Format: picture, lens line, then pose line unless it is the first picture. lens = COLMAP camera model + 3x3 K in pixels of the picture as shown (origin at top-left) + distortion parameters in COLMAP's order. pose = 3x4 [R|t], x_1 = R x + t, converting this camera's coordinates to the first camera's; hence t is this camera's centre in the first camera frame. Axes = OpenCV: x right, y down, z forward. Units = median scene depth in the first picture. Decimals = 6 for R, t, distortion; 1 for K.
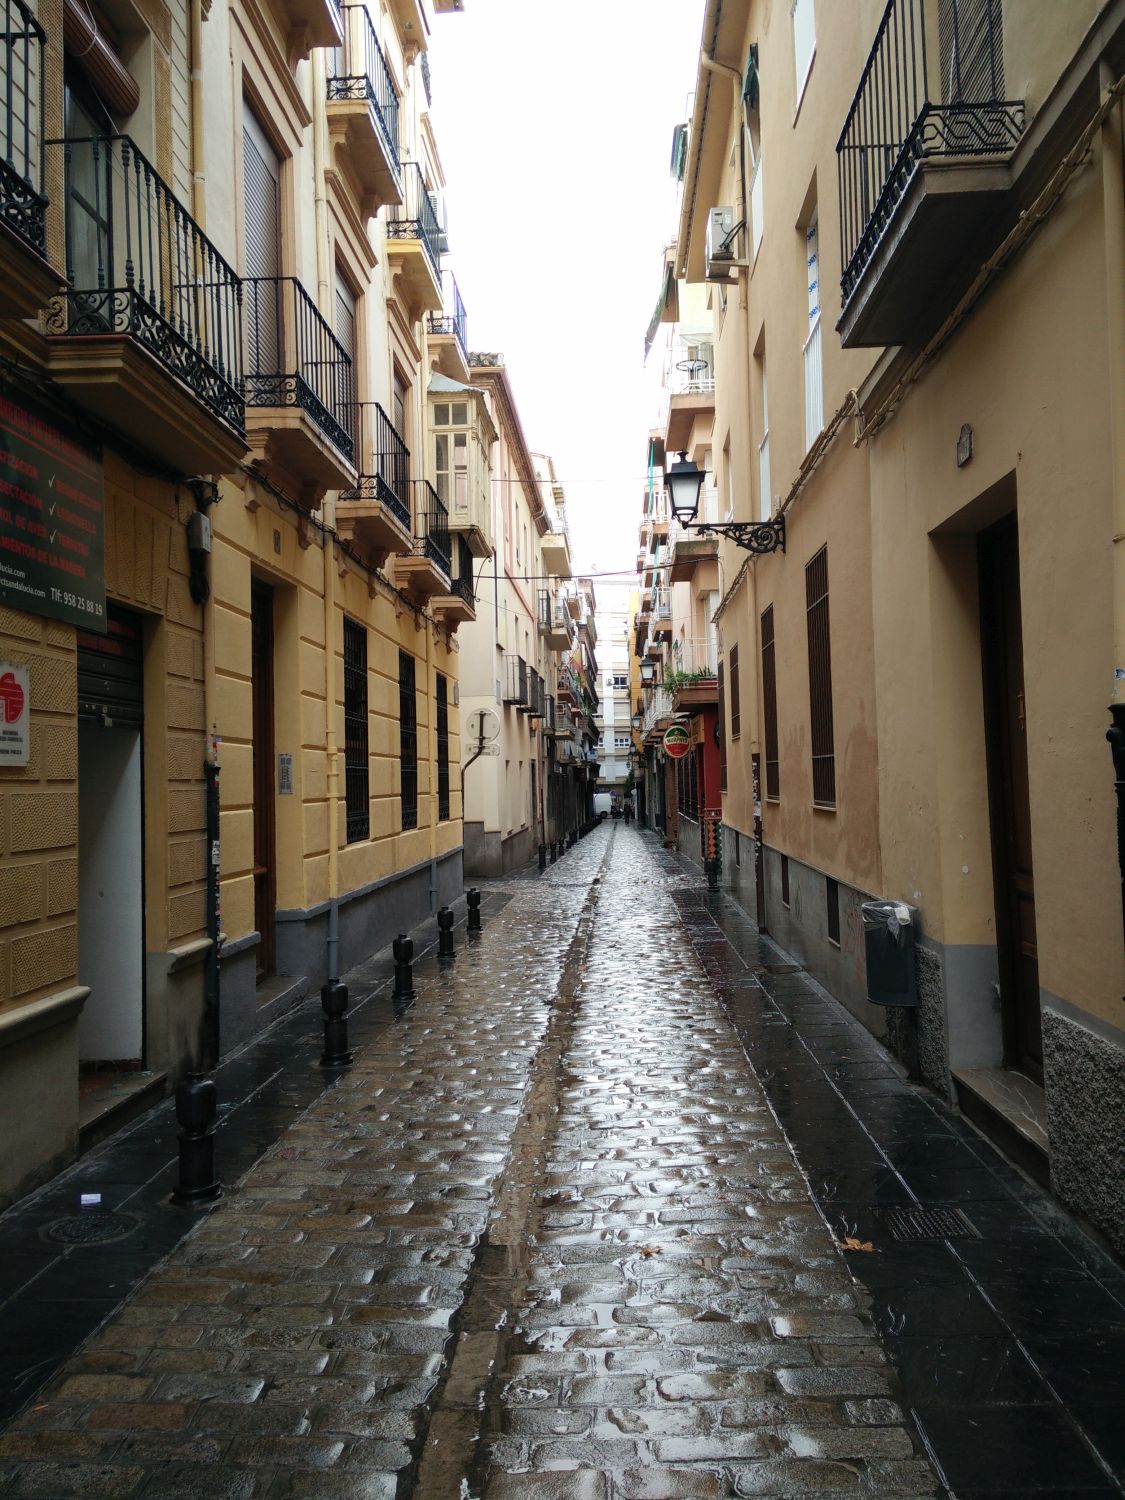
lens RADIAL K [[1213.4, 0, 562.5], [0, 1213.4, 750.0], [0, 0, 1]] dist [0.093093, -0.111922]
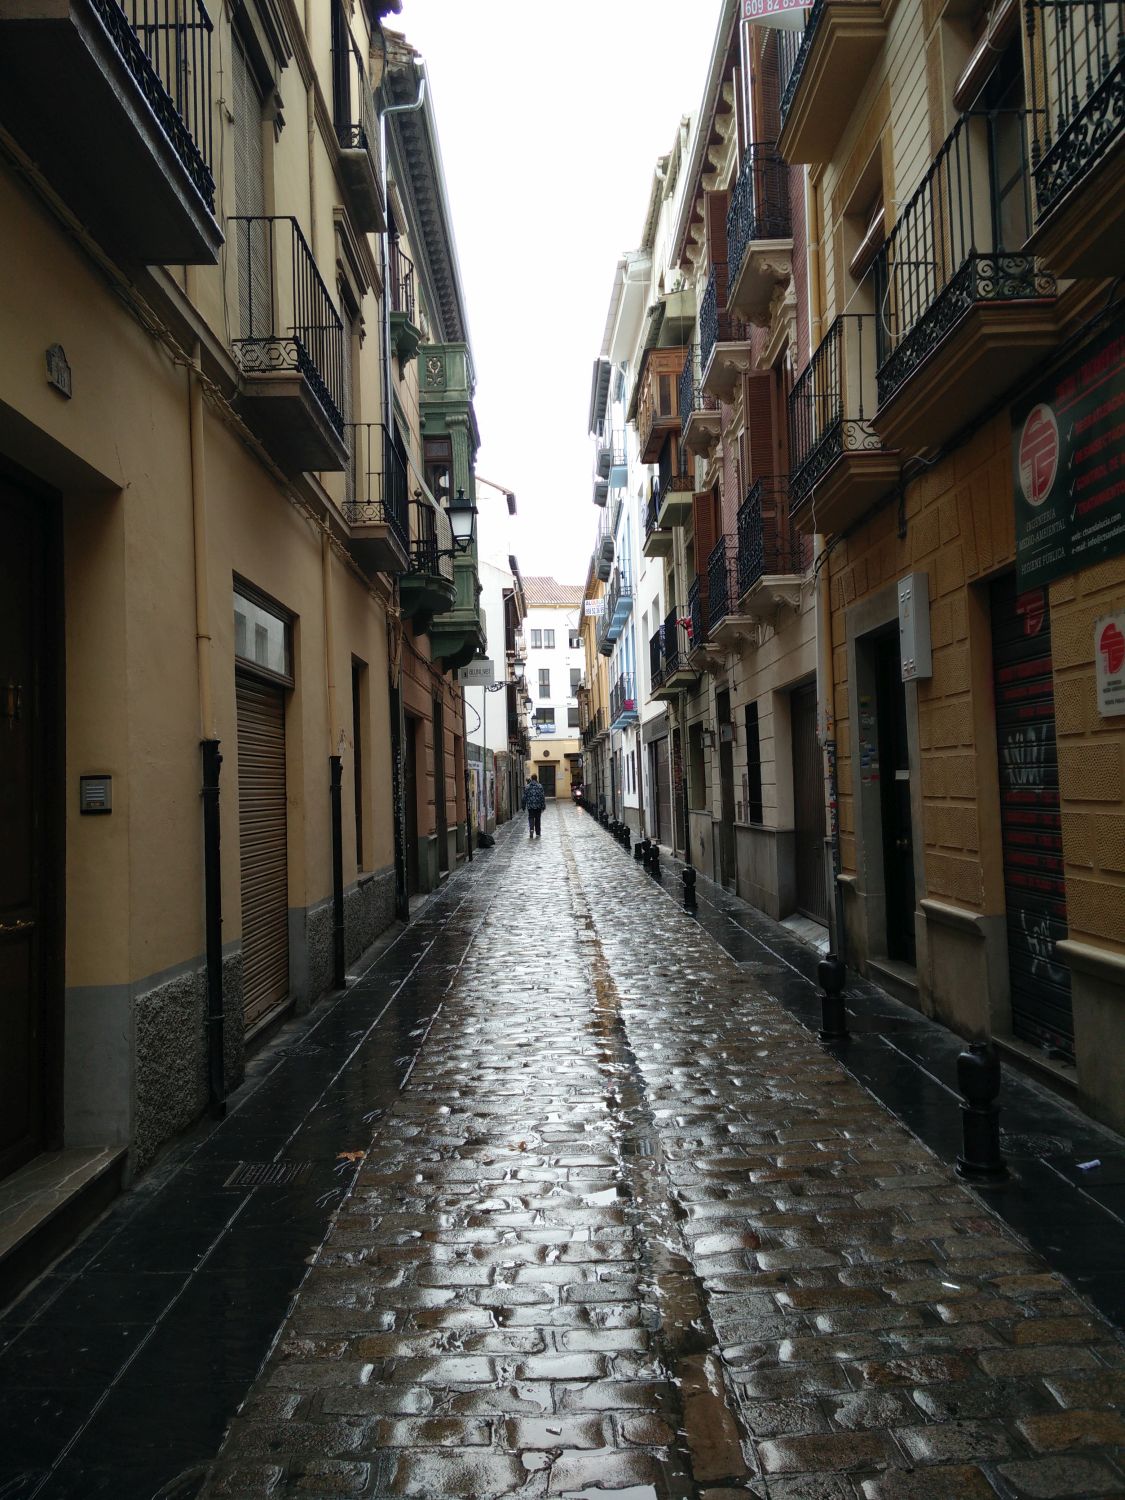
lens RADIAL K [[1213.4, 0, 562.5], [0, 1213.4, 750.0], [0, 0, 1]] dist [0.093093, -0.111922]
pose [[-0.996709, 0.055792, -0.058807, 0.068648], [0.059150, 0.996621, -0.056989, 0.071807], [0.055428, -0.060280, -0.996641, 2.004844]]
